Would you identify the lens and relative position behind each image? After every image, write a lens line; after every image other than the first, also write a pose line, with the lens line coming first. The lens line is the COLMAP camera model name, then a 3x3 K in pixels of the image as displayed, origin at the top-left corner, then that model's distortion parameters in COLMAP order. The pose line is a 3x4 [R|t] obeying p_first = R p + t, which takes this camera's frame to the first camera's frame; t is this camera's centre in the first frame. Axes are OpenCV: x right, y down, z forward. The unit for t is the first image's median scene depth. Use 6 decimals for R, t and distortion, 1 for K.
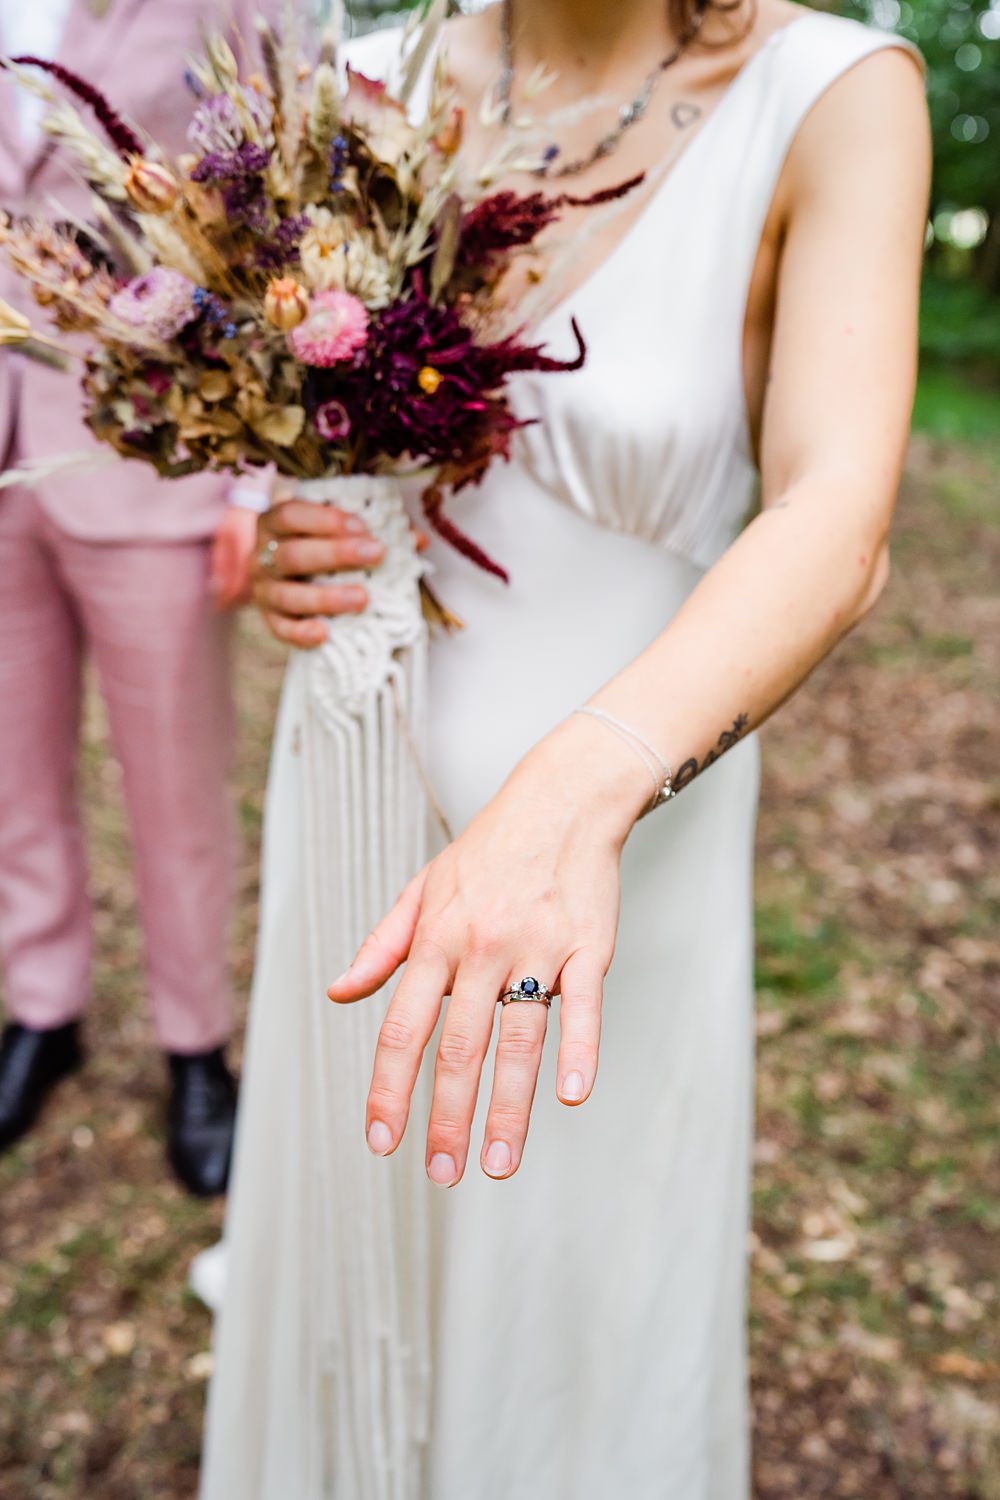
lens RADIAL K [[1606.8, 0, 500.0], [0, 1606.8, 750.0], [0, 0, 1]] dist [-0.005646, 0.024291]
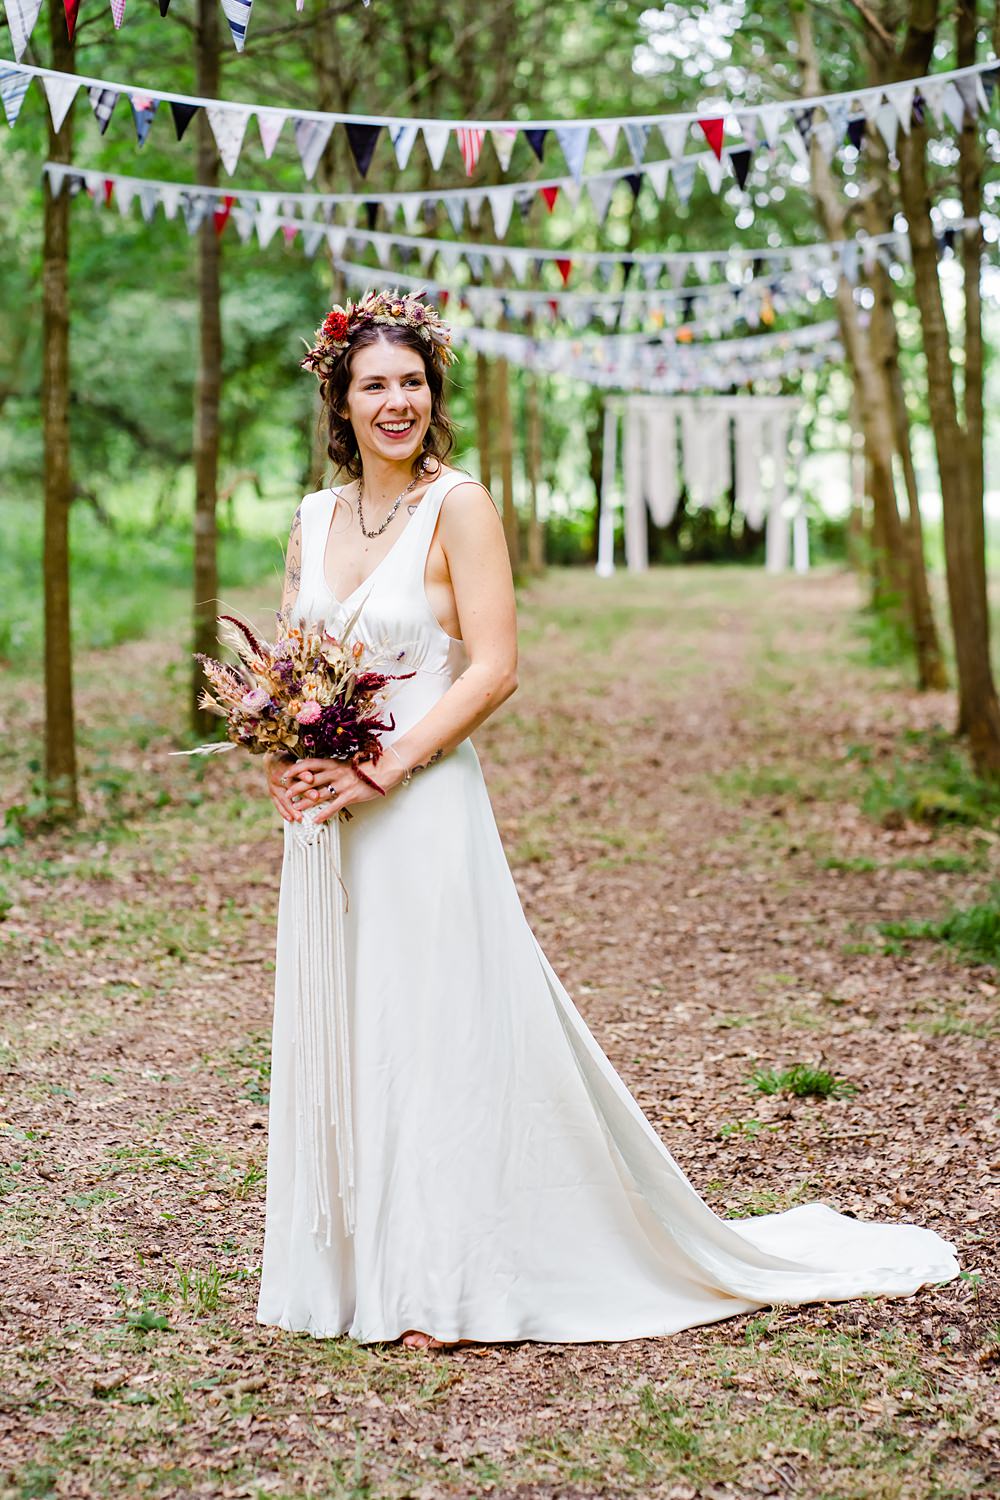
lens RADIAL K [[4163.4, 0, 500.0], [0, 4163.4, 750.0], [0, 0, 1]] dist [-0.003864, -0.499678]
pose [[0.987295, 0.096832, -0.125985, 1.282897], [-0.116974, 0.979533, -0.163807, 1.089998], [0.107545, 0.176463, 0.978414, -6.850801]]
